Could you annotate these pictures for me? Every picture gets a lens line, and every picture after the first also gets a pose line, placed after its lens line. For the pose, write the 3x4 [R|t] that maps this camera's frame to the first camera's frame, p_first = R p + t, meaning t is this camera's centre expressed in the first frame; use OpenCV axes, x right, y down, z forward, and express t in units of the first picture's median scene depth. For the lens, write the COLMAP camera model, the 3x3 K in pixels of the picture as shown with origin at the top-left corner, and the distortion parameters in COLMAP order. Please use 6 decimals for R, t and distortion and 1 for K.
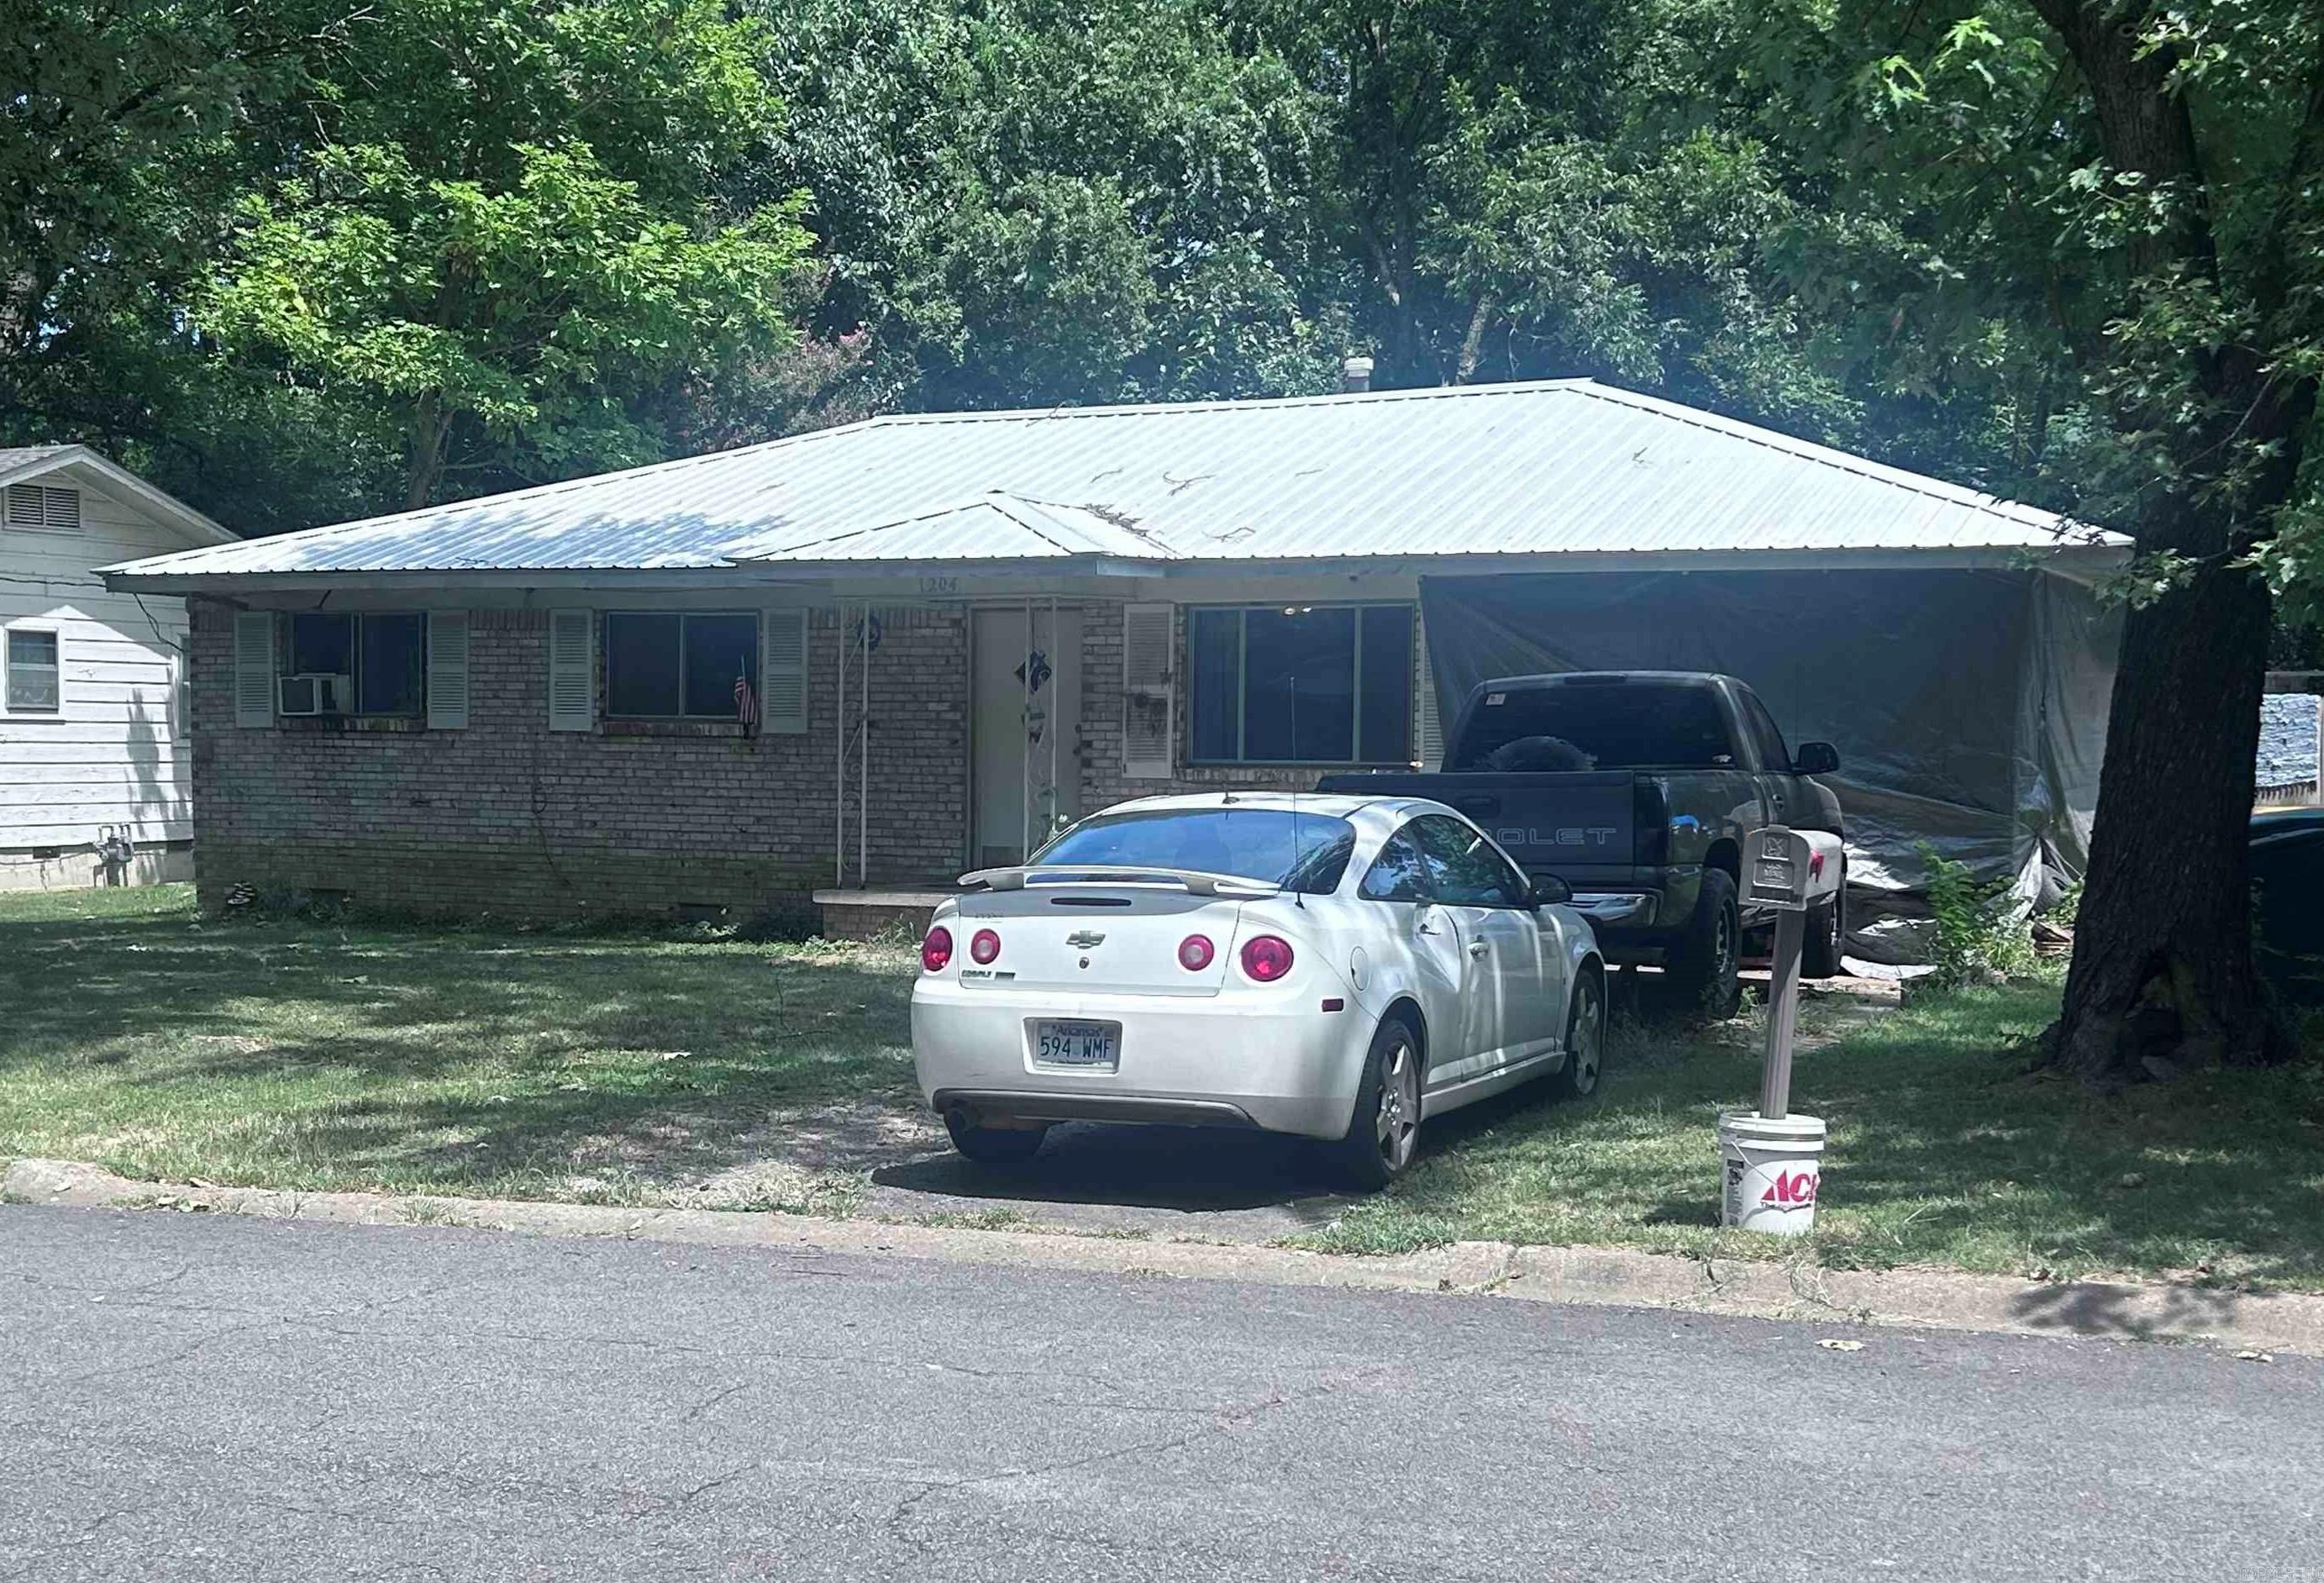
lens RADIAL K [[3199.4, 0, 1157.4], [0, 3199.4, 790.9], [0, 0, 1]] dist [0.110377, 0.000000]
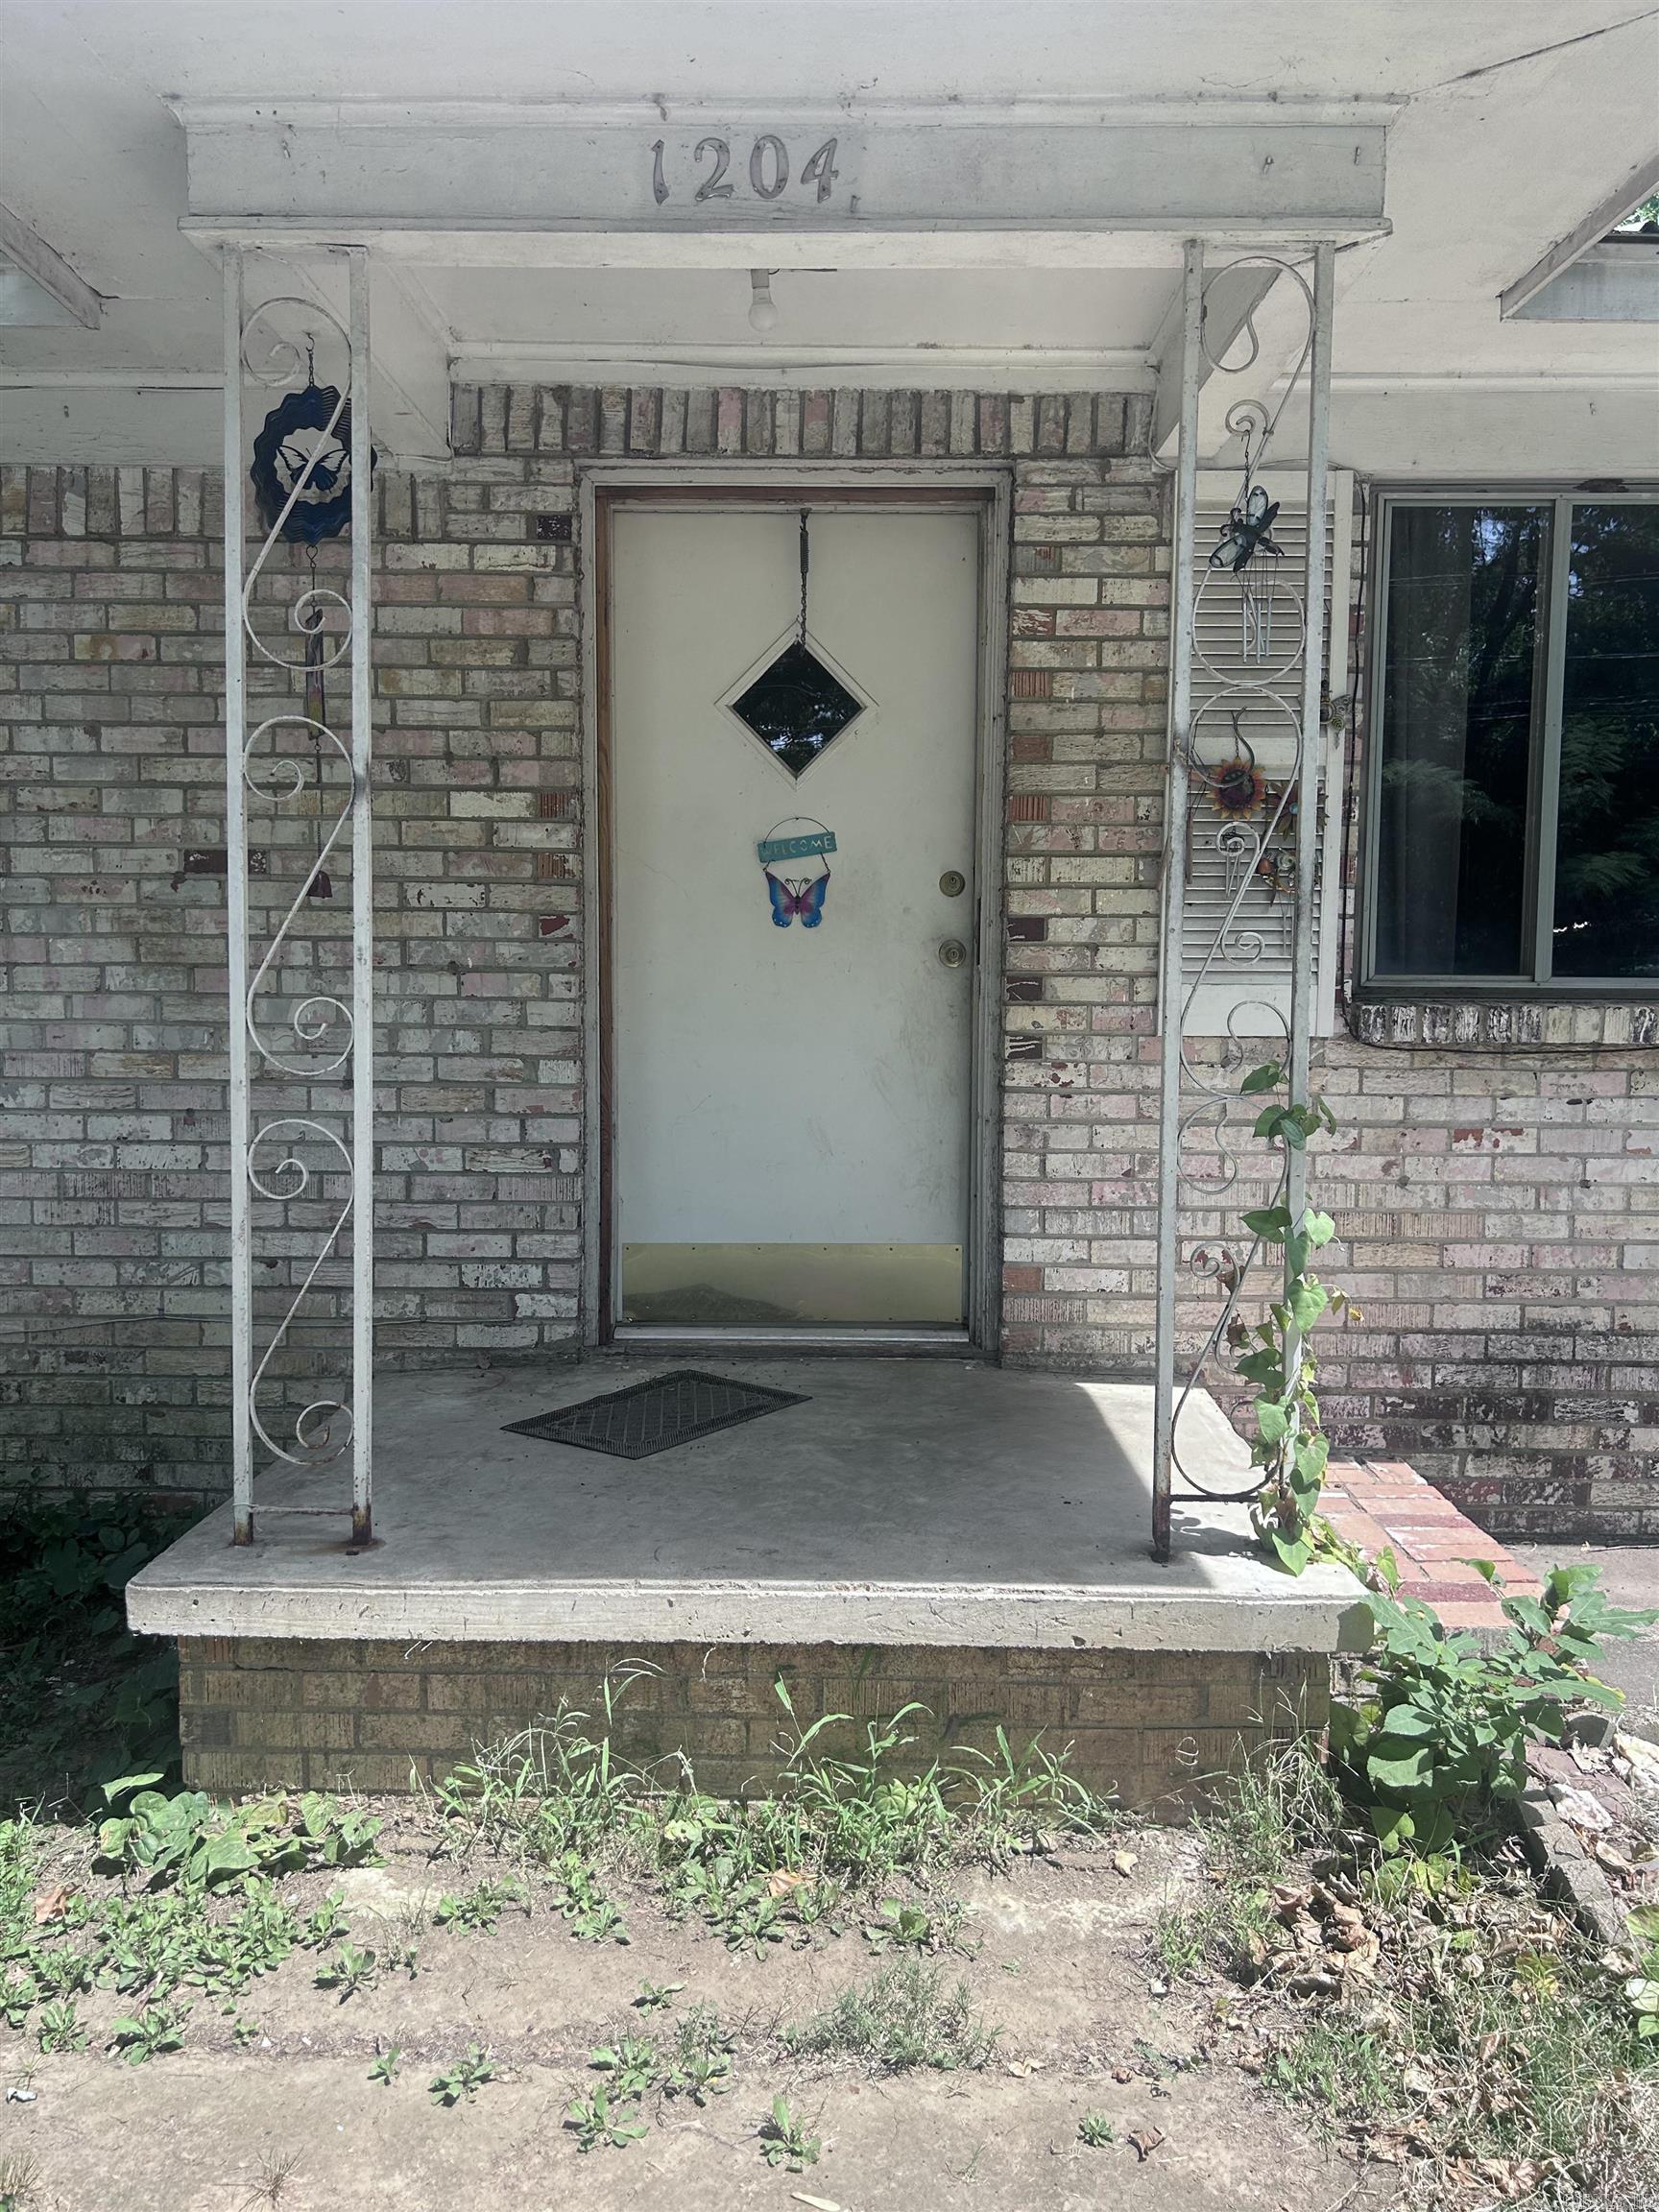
lens RADIAL K [[1677.0, 0, 837.5], [0, 1677.0, 1098.9], [0, 0, 1]] dist [0.075200, -0.085999]
pose [[0.911111, -0.024993, 0.411402, -0.104825], [0.004703, 0.998725, 0.050259, -0.006143], [-0.412134, -0.043856, 0.910067, 0.835364]]
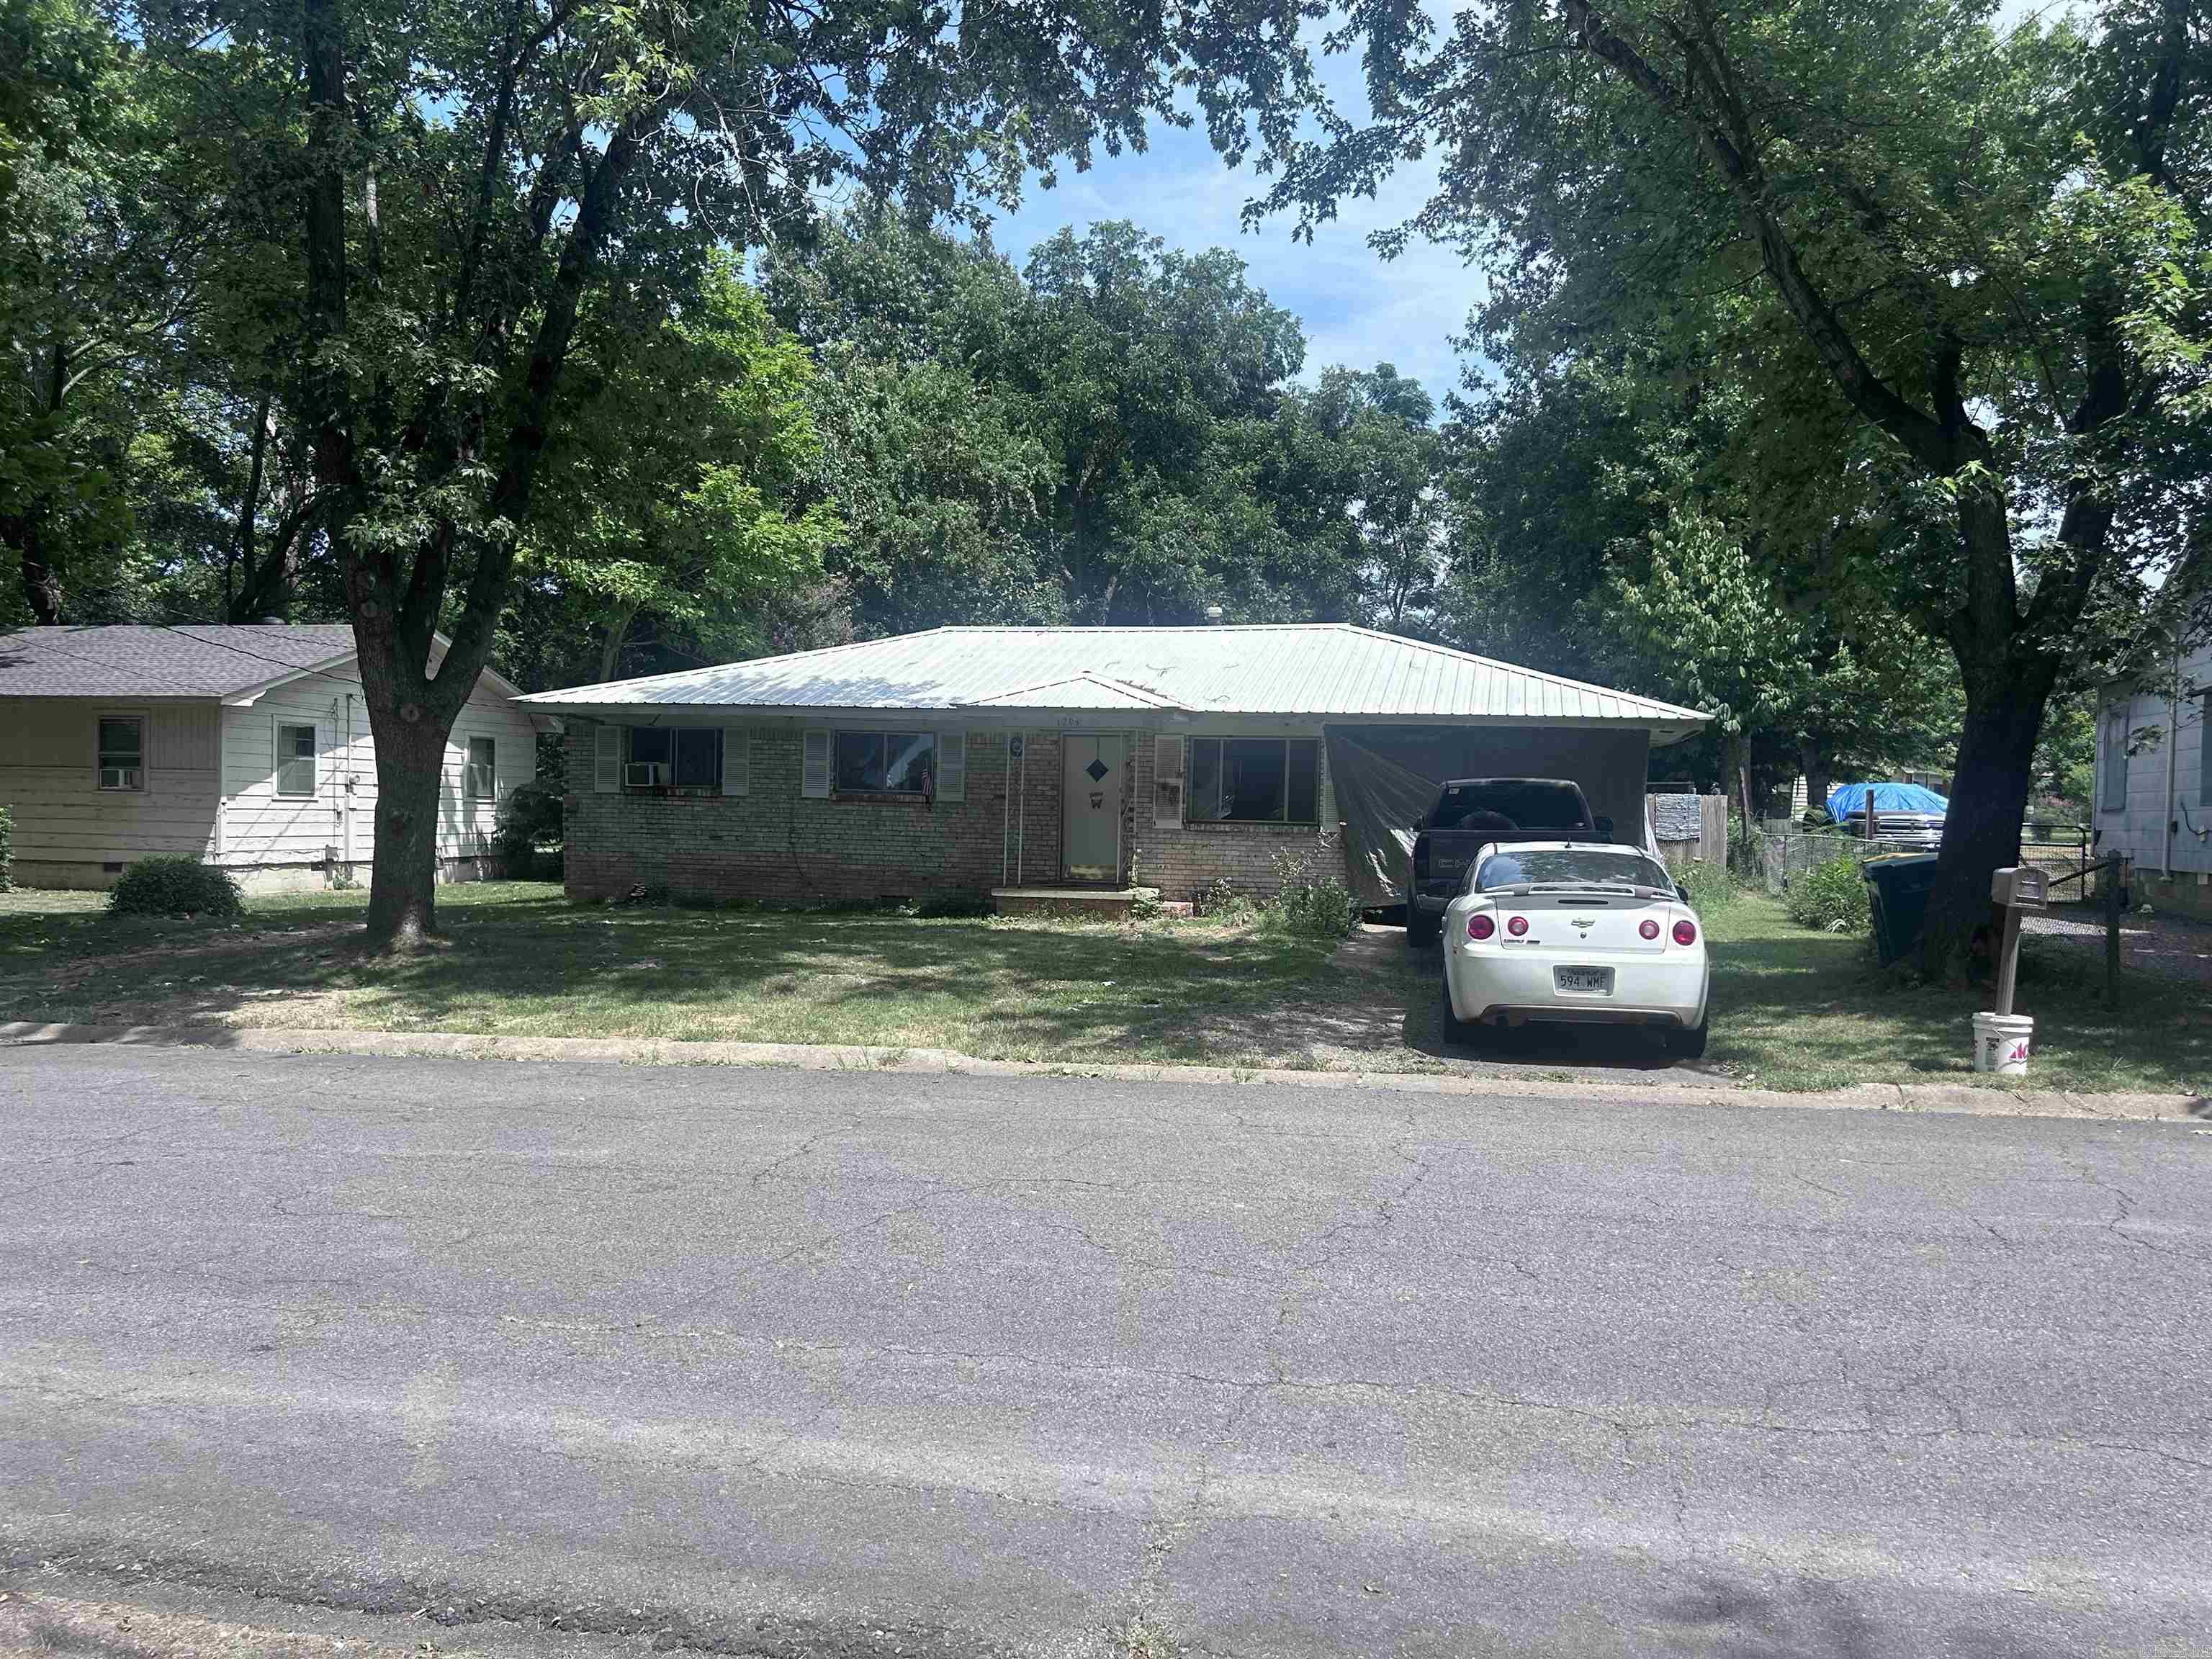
lens RADIAL K [[1677.0, 0, 1112.5], [0, 1677.0, 831.7], [0, 0, 1]] dist [0.075200, -0.085999]
pose [[0.967585, 0.010982, 0.252309, -0.269118], [-0.011132, 0.999938, -0.000835, -0.001133], [-0.252302, -0.002000, 0.967646, 0.065270]]
